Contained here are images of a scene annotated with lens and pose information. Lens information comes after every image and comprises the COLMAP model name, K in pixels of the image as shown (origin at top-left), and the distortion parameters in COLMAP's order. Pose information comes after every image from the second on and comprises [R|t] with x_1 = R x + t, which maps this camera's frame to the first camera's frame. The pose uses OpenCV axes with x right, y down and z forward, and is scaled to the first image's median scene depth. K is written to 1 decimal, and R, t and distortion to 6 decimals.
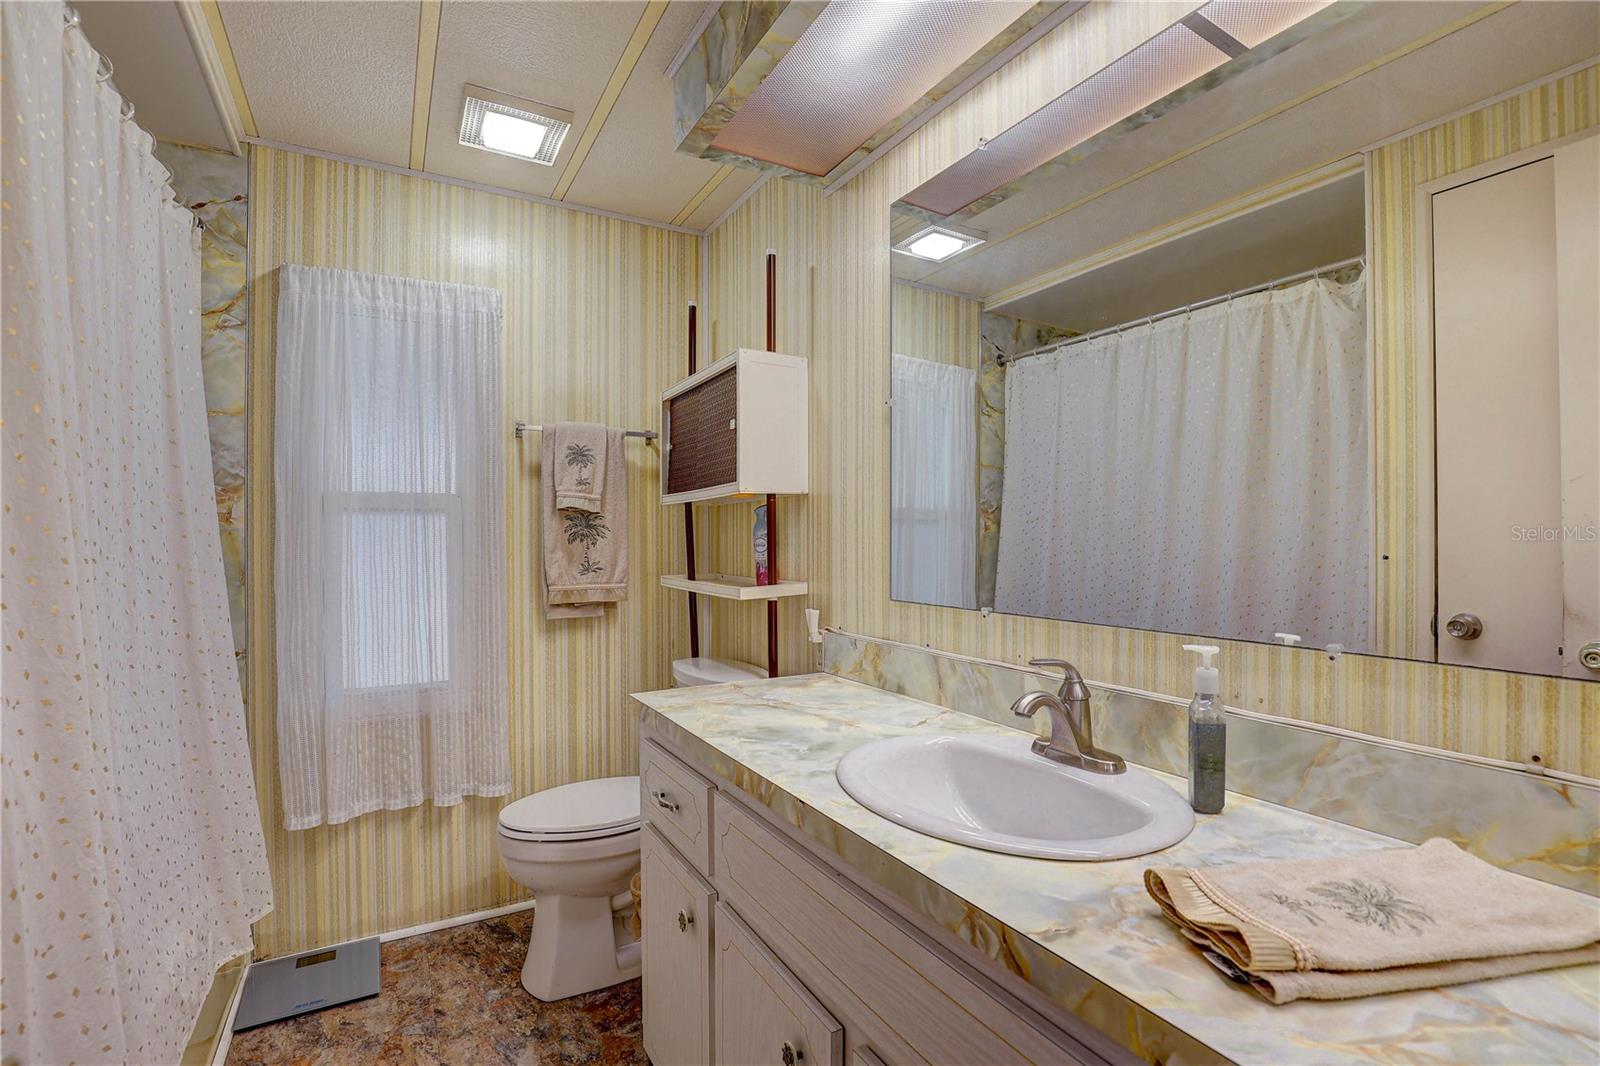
lens RADIAL K [[723.3, 0, 806.8], [0, 723.3, 540.7], [0, 0, 1]] dist [-0.030899, -0.000085]
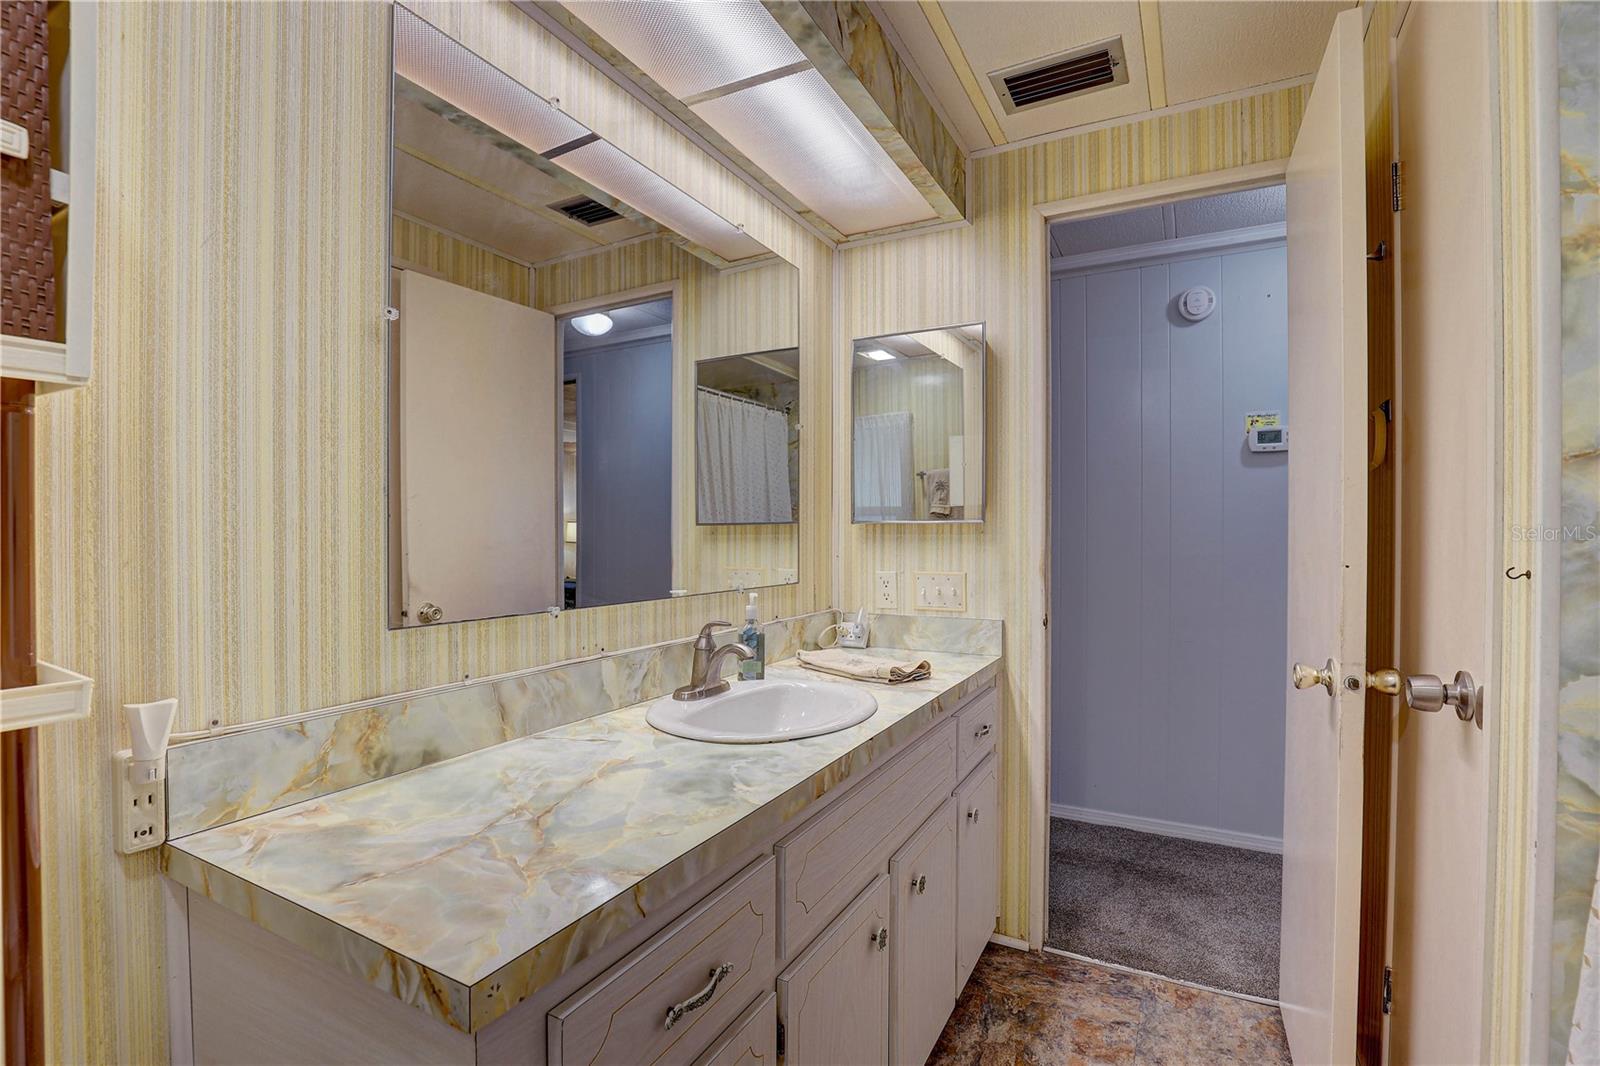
lens RADIAL K [[723.3, 0, 806.8], [0, 723.3, 540.7], [0, 0, 1]] dist [-0.030899, -0.000085]
pose [[-0.520474, -0.006122, 0.853856, -0.735481], [-0.001342, 0.999979, 0.006351, 0.000924], [-0.853877, 0.002160, -0.520471, 1.245251]]
